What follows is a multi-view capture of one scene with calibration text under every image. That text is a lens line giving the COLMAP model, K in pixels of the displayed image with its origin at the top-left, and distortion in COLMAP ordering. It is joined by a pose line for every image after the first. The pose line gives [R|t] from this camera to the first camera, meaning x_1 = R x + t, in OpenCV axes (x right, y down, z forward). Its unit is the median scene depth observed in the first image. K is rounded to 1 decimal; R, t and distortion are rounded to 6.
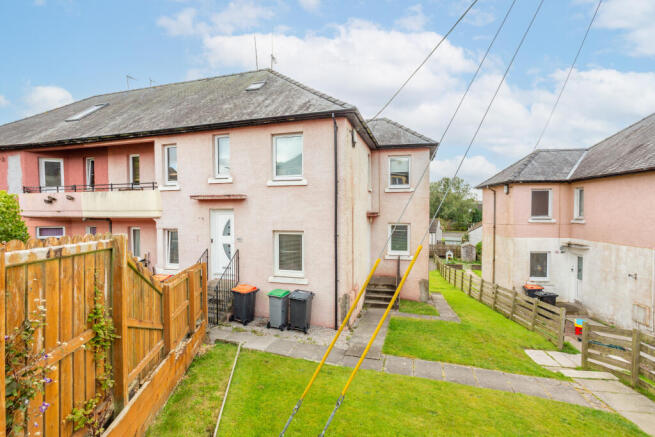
lens RADIAL K [[313.5, 0, 325.0], [0, 313.5, 219.3], [0, 0, 1]] dist [-0.018458, 0.009315]
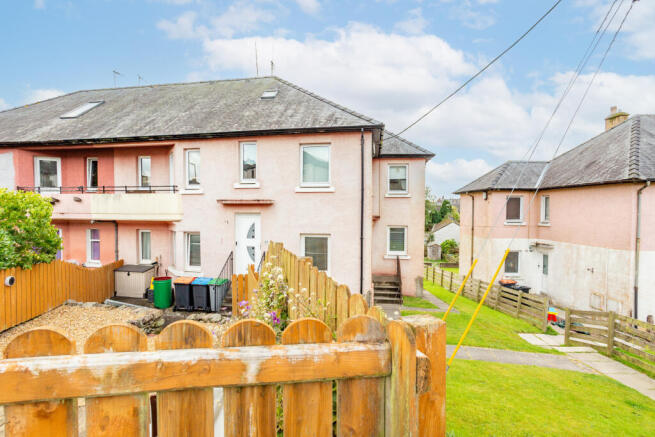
lens RADIAL K [[313.5, 0, 328.7], [0, 313.5, 218.2], [0, 0, 1]] dist [-0.018458, 0.009315]
pose [[0.990914, 0.004043, 0.134439, -0.164818], [-0.003521, 0.999985, -0.004115, -0.009656], [-0.134454, 0.003604, 0.990913, -0.056926]]
